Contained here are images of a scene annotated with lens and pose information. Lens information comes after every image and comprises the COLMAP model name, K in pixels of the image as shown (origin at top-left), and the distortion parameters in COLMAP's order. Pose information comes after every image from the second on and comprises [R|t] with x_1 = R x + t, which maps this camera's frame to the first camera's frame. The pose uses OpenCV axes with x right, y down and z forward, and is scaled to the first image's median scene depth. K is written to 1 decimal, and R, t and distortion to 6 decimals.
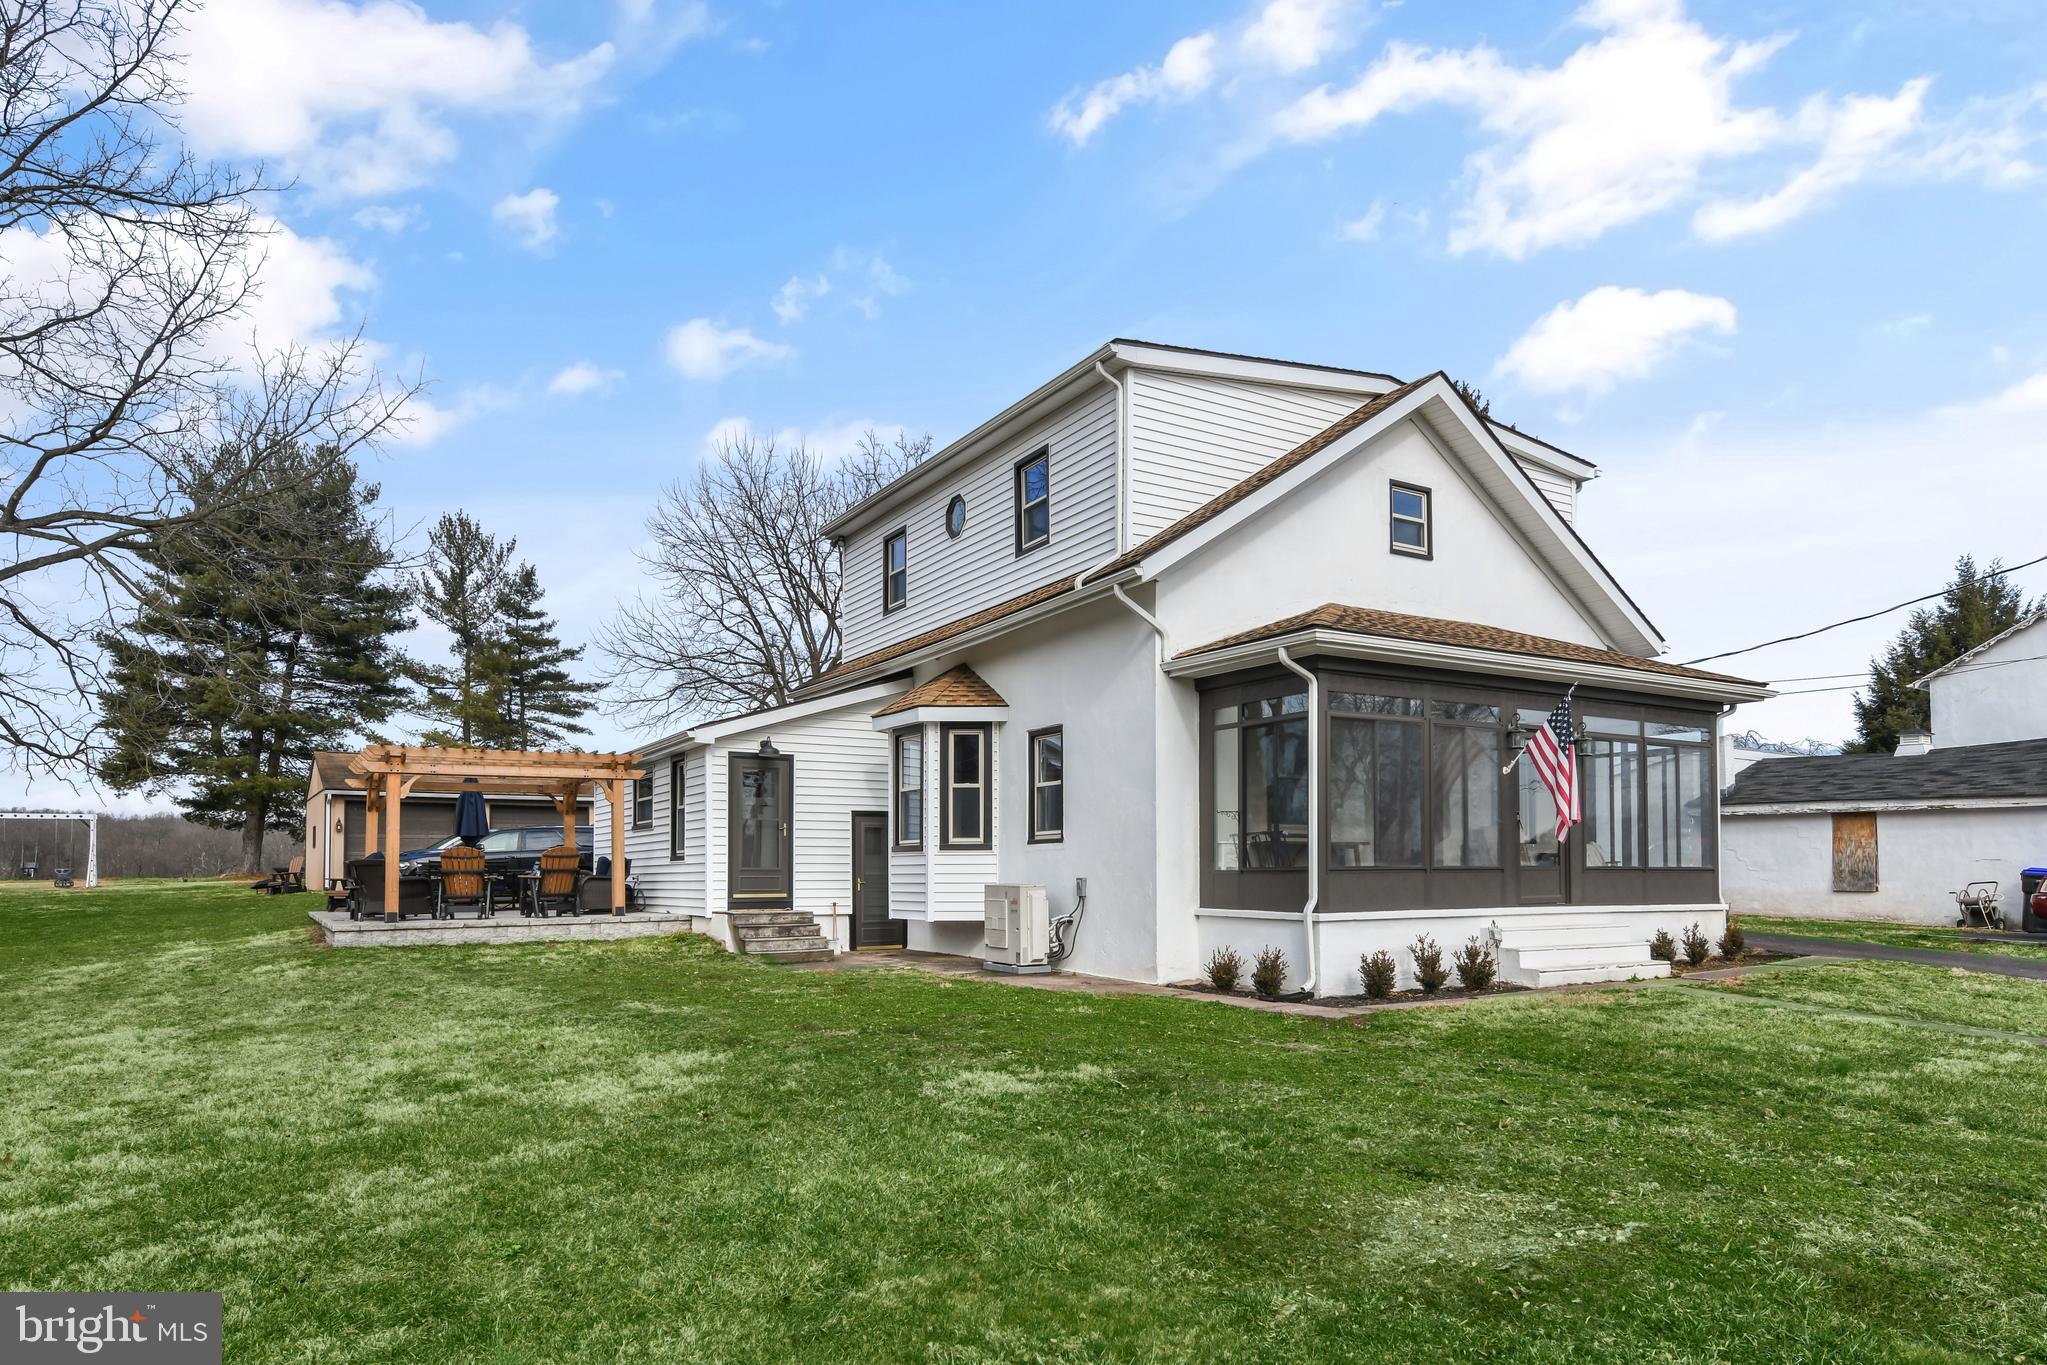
lens RADIAL K [[1248.5, 0, 1071.9], [0, 1248.5, 842.3], [0, 0, 1]] dist [0.000979, -0.000035]
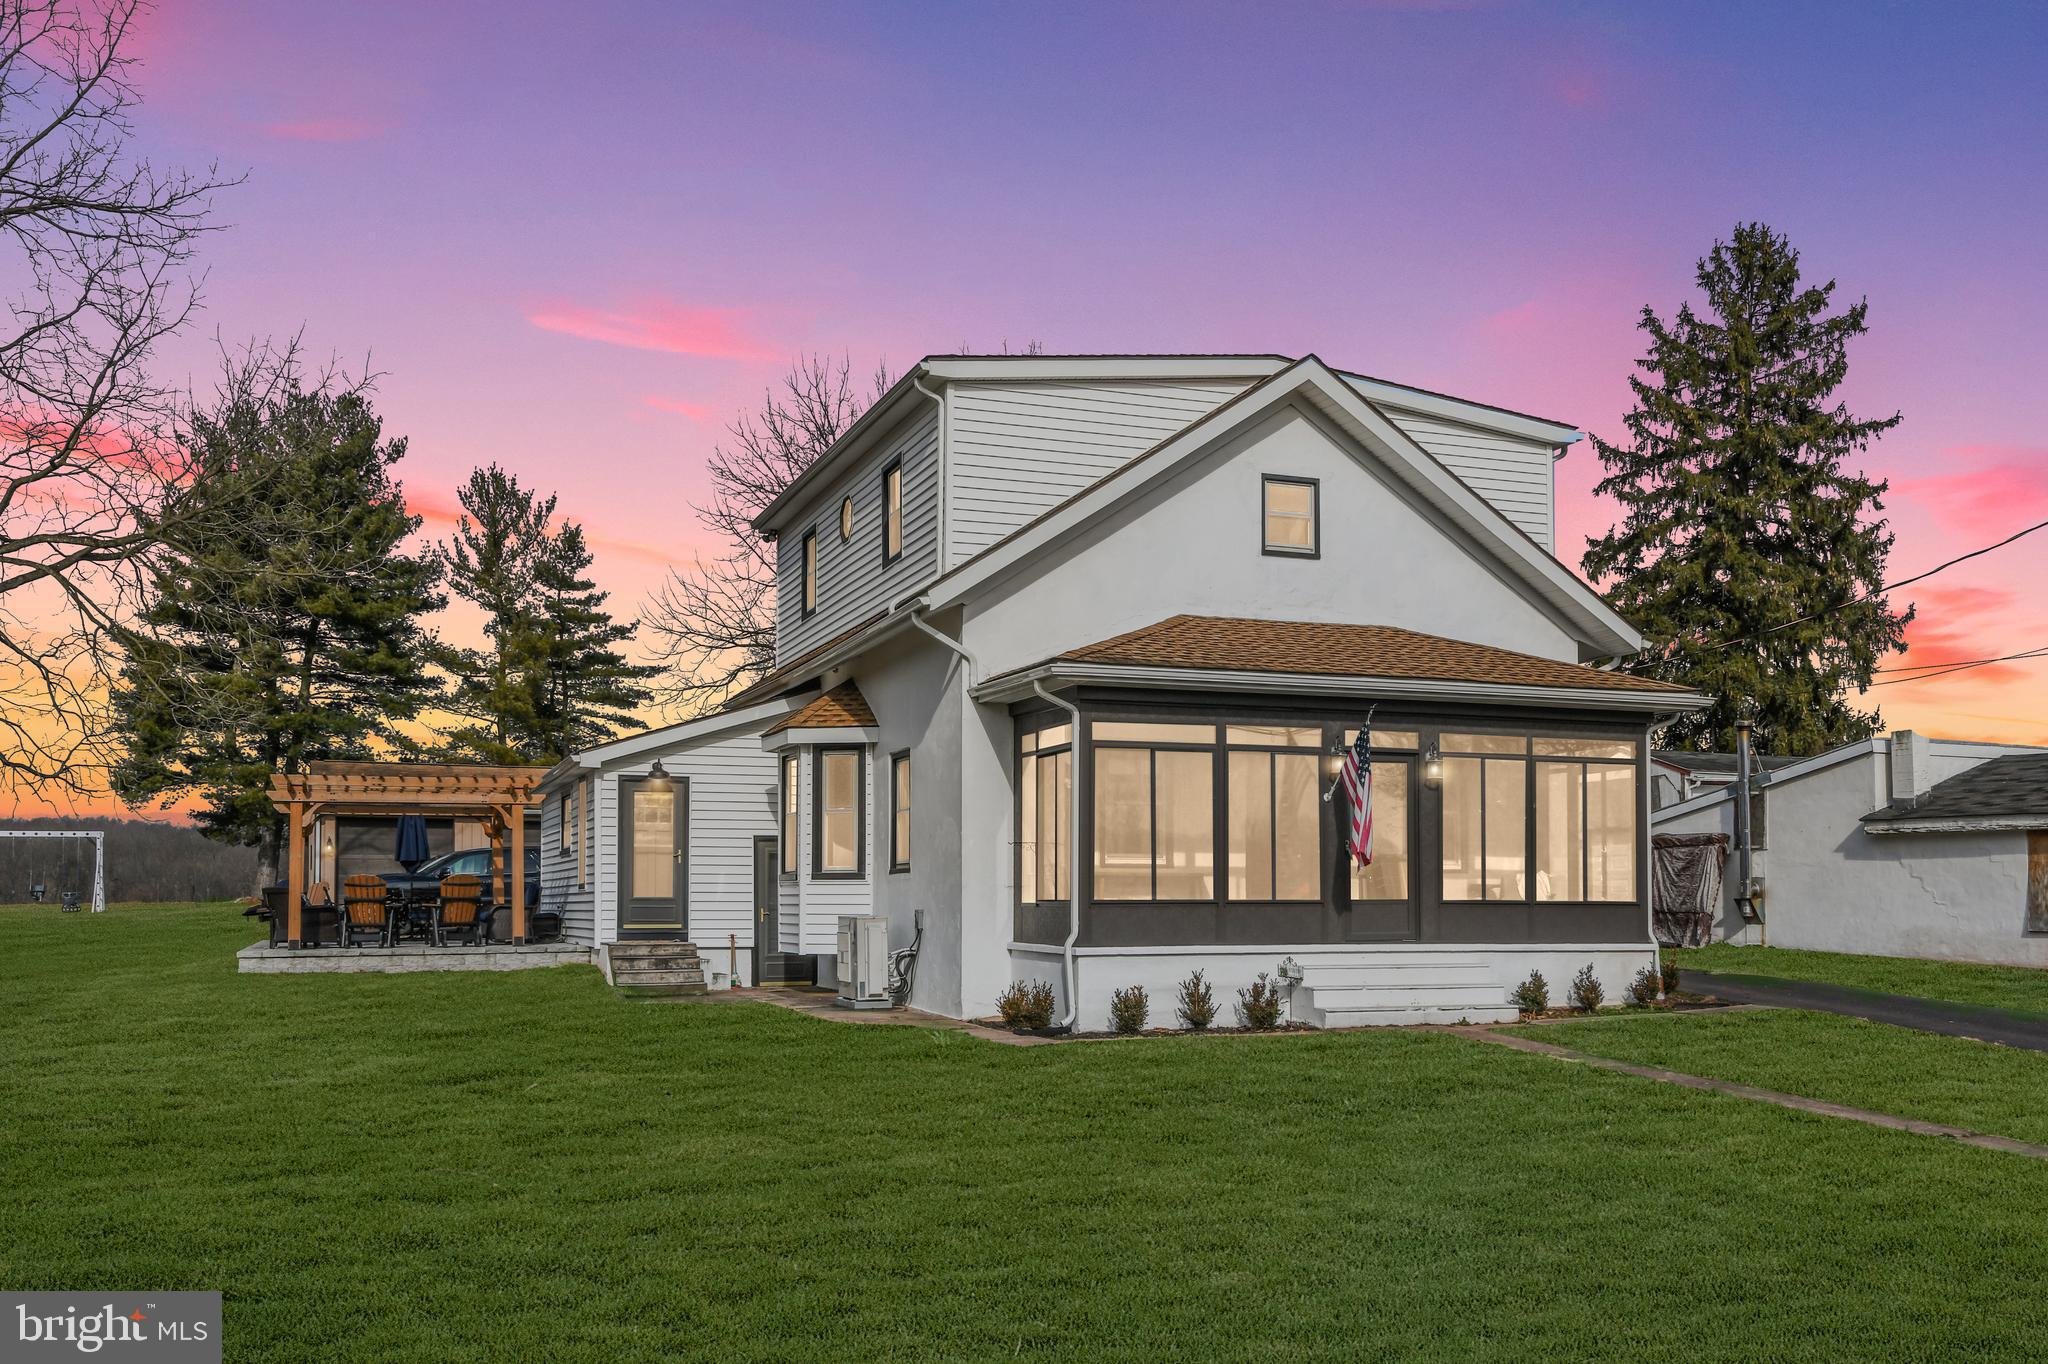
lens RADIAL K [[1760.7, 0, 1020.7], [0, 1760.7, 854.9], [0, 0, 1]] dist [-0.002869, 0.004151]
pose [[0.979119, -0.000643, -0.203286, 0.250391], [0.000499, 1.000000, -0.000758, -0.008788], [0.203287, 0.000640, 0.979119, -0.213671]]
